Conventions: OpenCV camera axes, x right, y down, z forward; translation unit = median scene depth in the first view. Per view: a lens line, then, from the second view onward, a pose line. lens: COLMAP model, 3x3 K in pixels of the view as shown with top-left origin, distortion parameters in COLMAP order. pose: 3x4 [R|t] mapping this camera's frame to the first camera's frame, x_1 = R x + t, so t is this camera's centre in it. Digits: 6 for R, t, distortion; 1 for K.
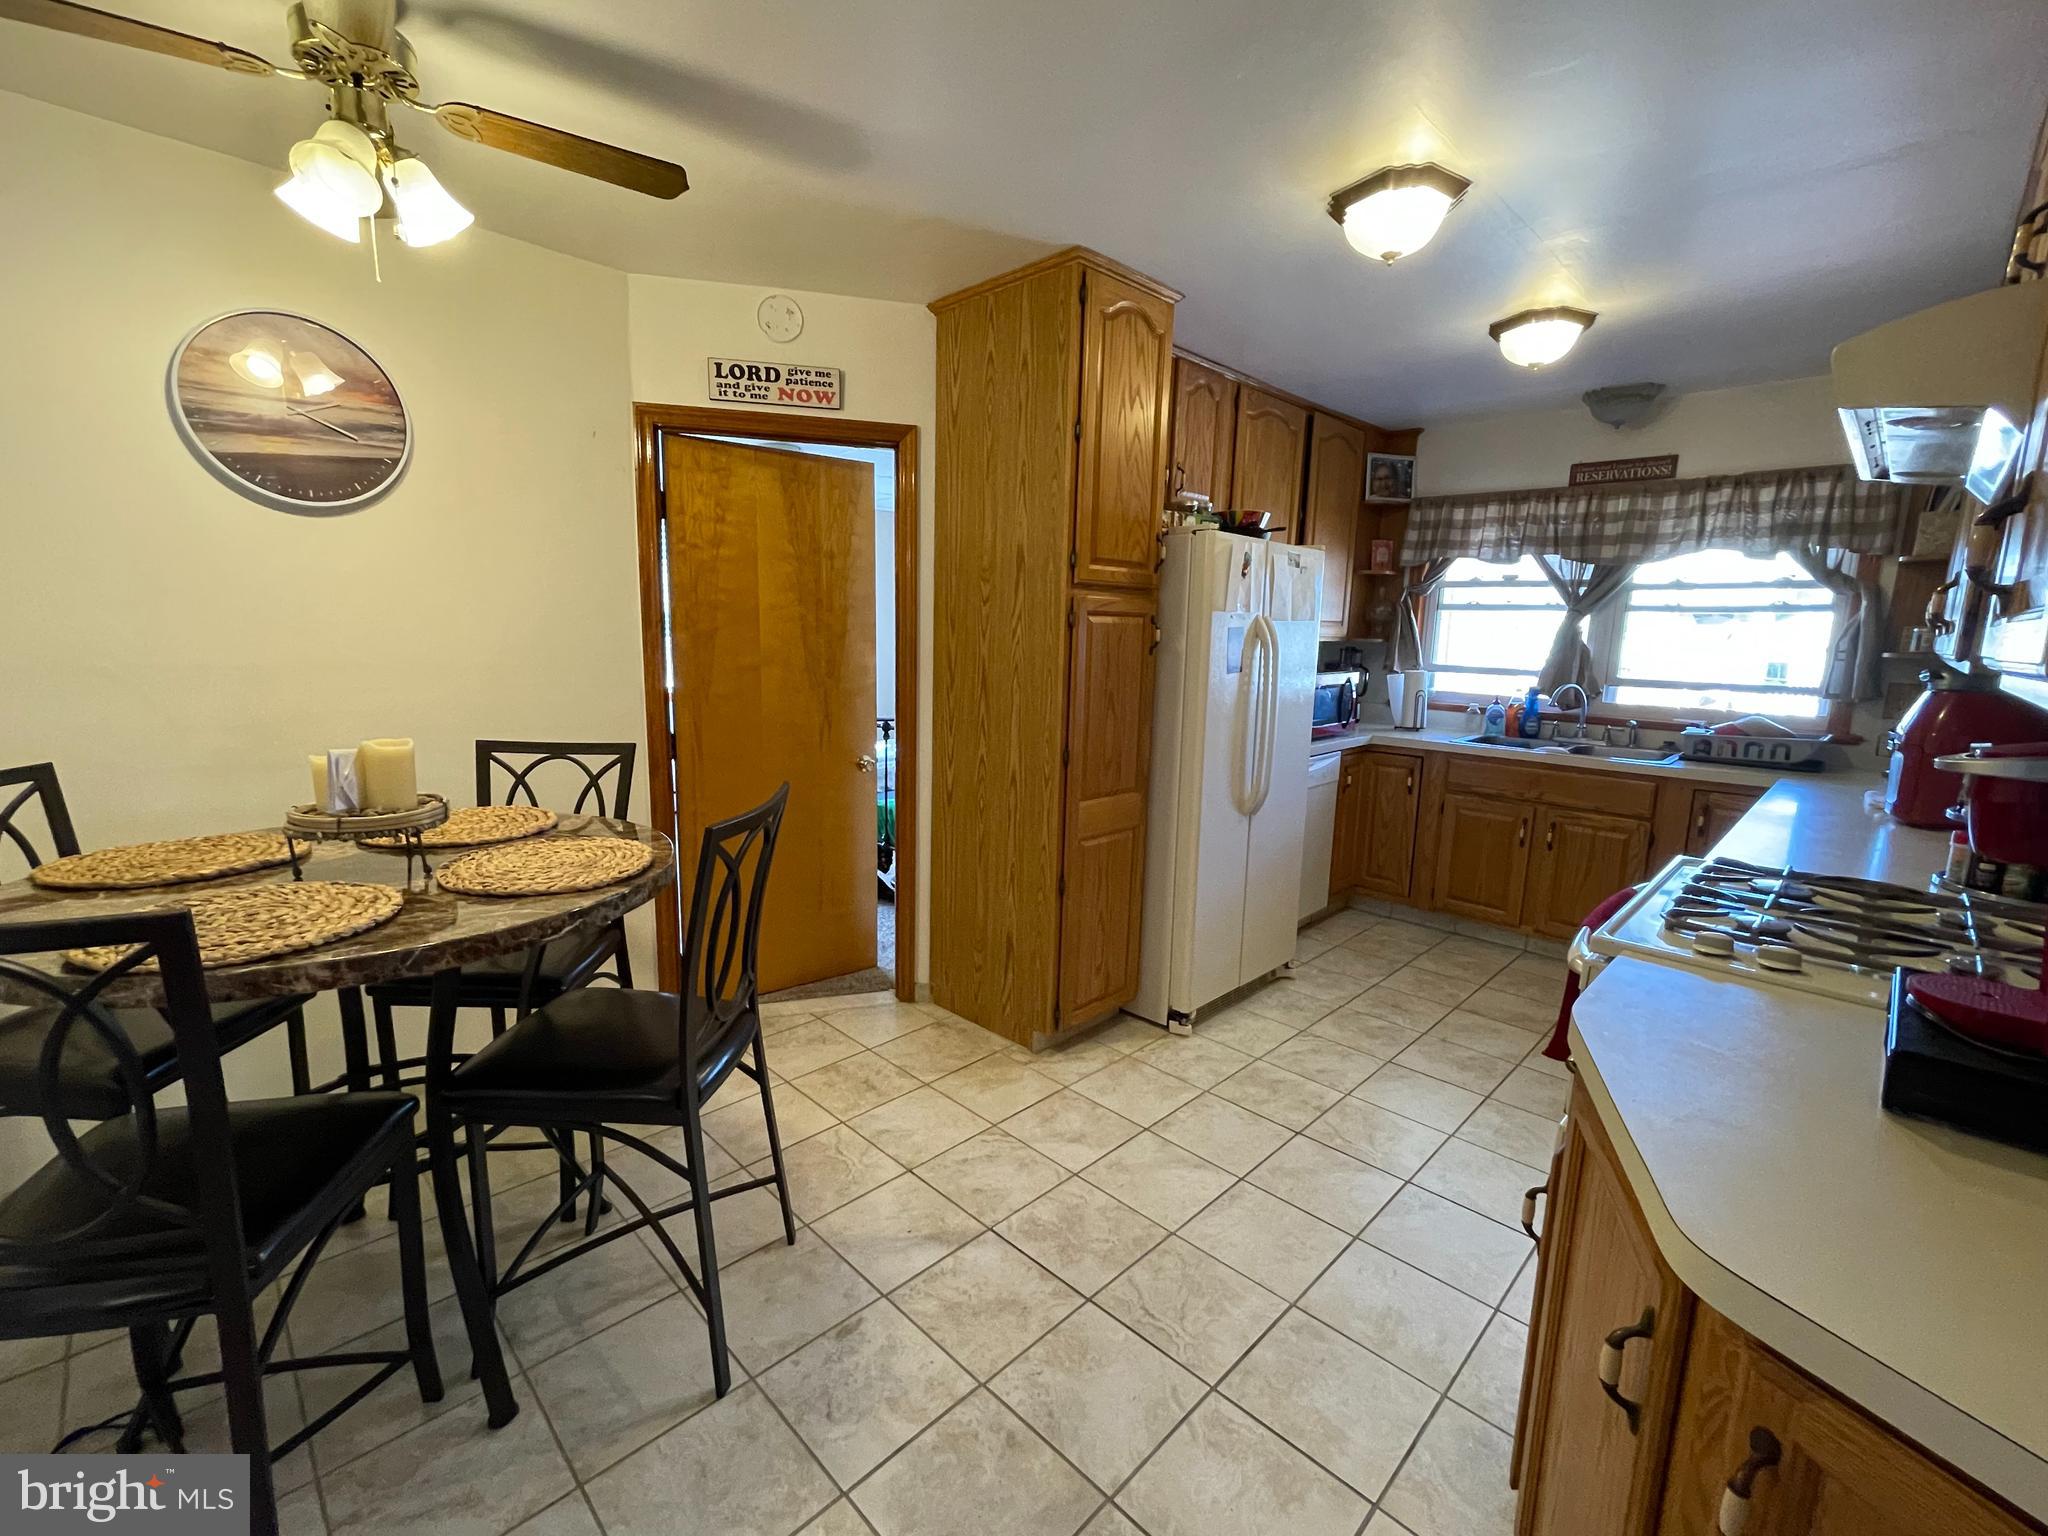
lens RADIAL K [[868.1, 0, 1011.3], [0, 868.1, 770.2], [0, 0, 1]] dist [-0.001585, -0.000747]
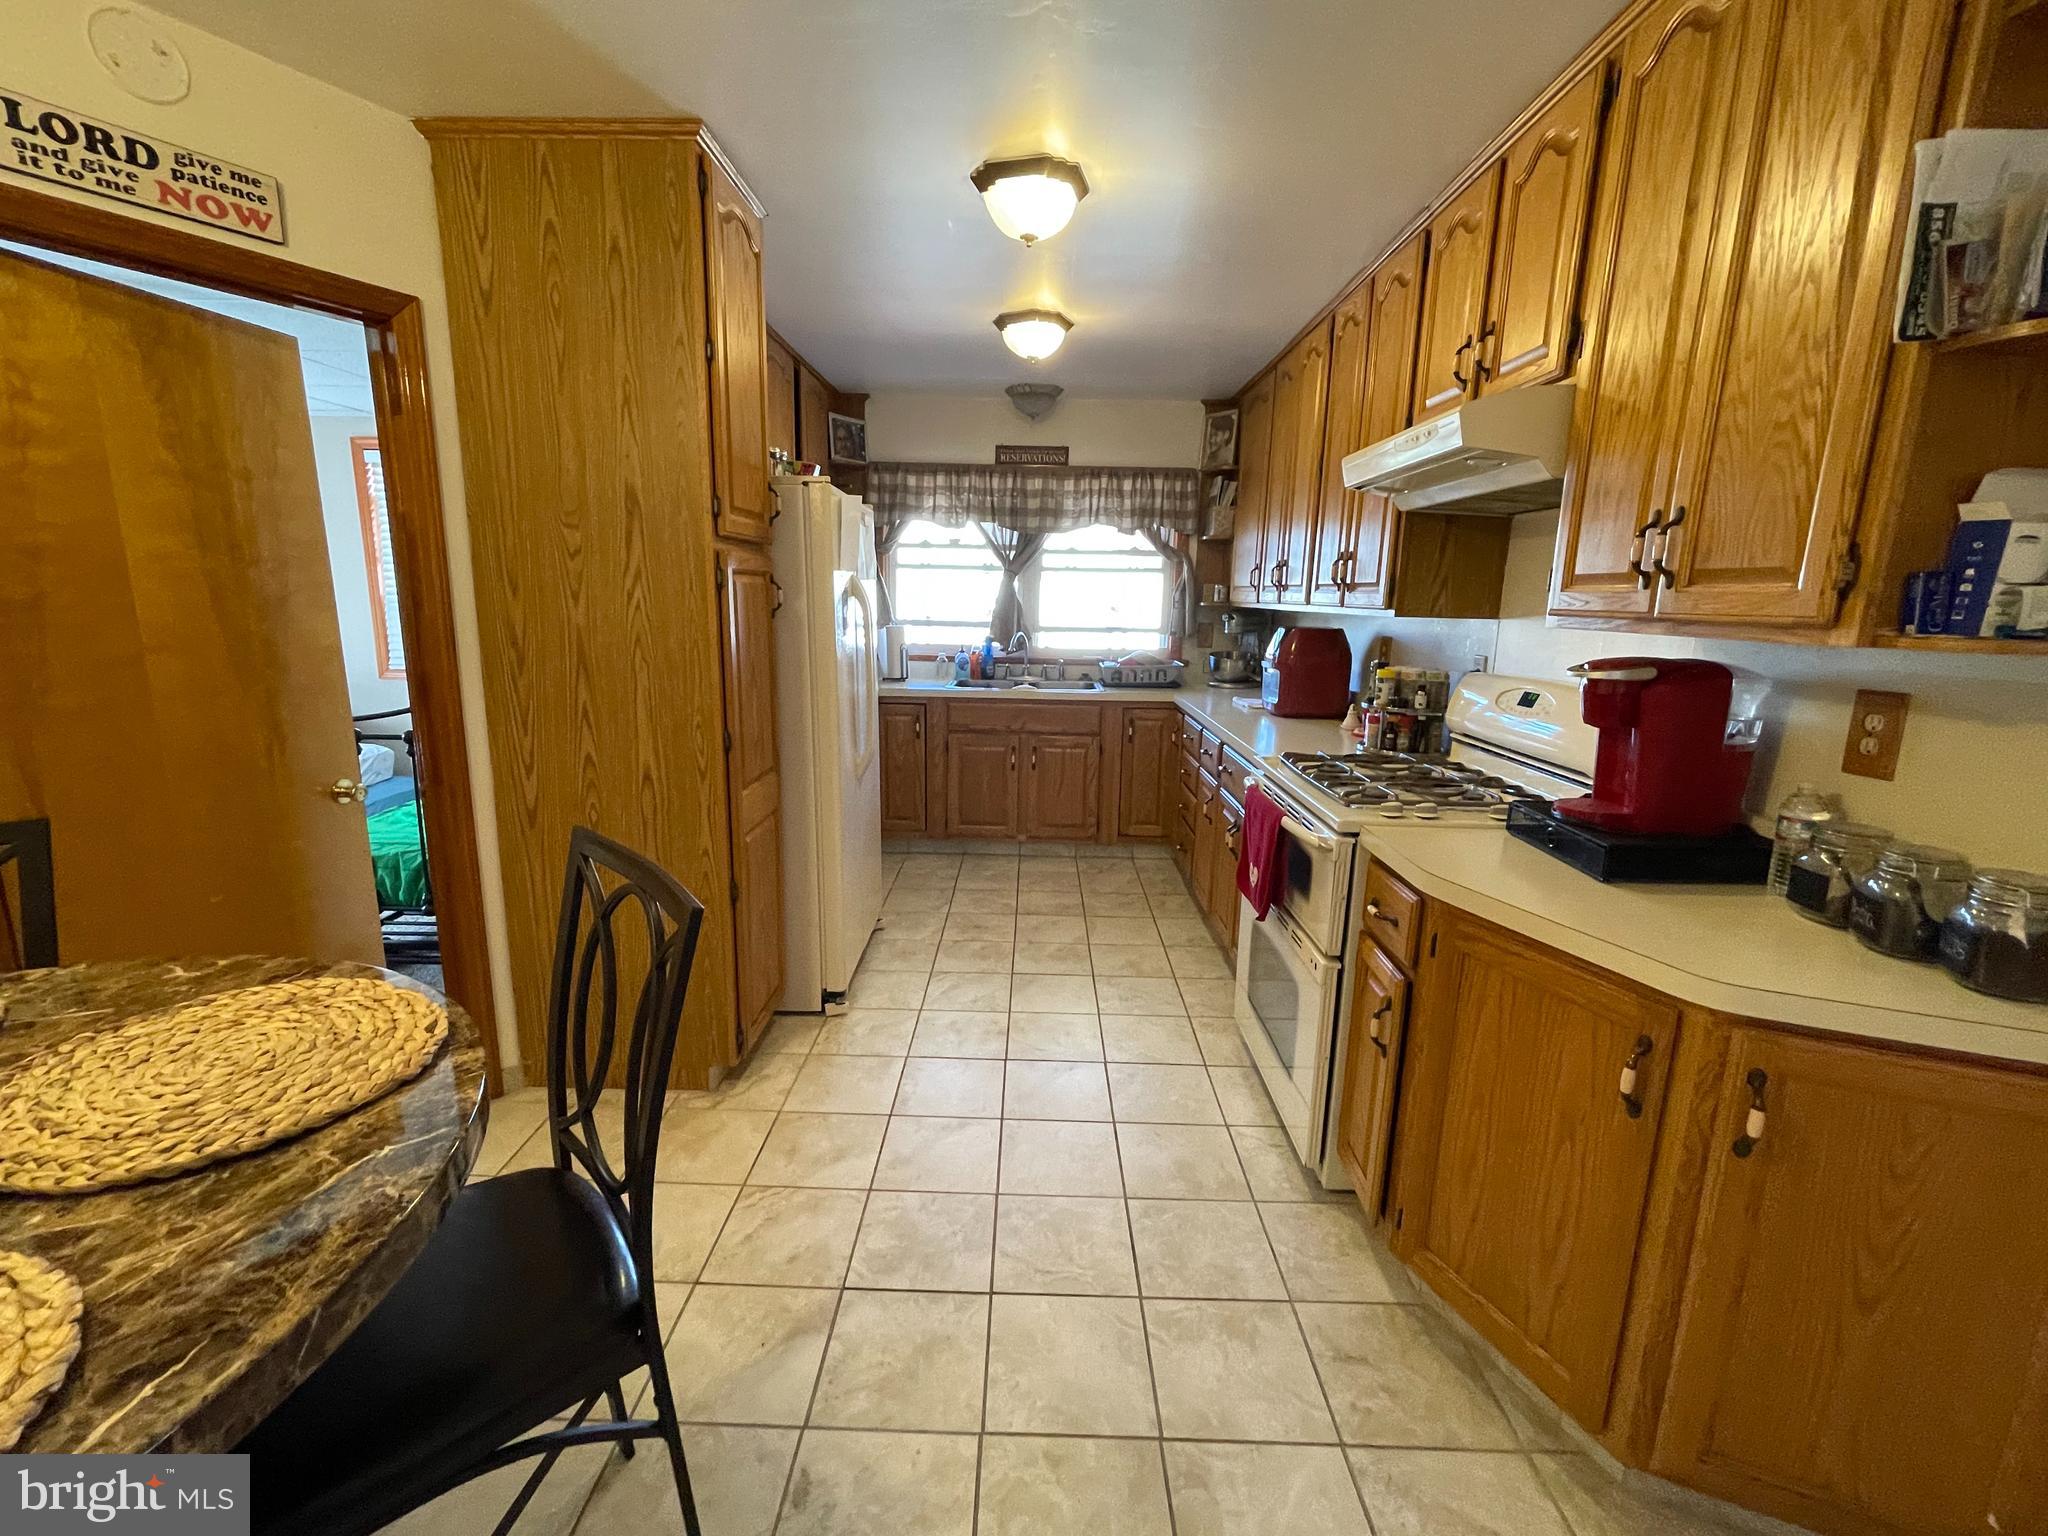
lens RADIAL K [[868.1, 0, 1011.3], [0, 868.1, 770.2], [0, 0, 1]] dist [-0.001585, -0.000747]
pose [[0.723171, -0.146827, 0.674882, -0.264963], [0.111677, 0.989142, 0.095530, -0.032183], [-0.681581, 0.006284, 0.731716, 0.156368]]
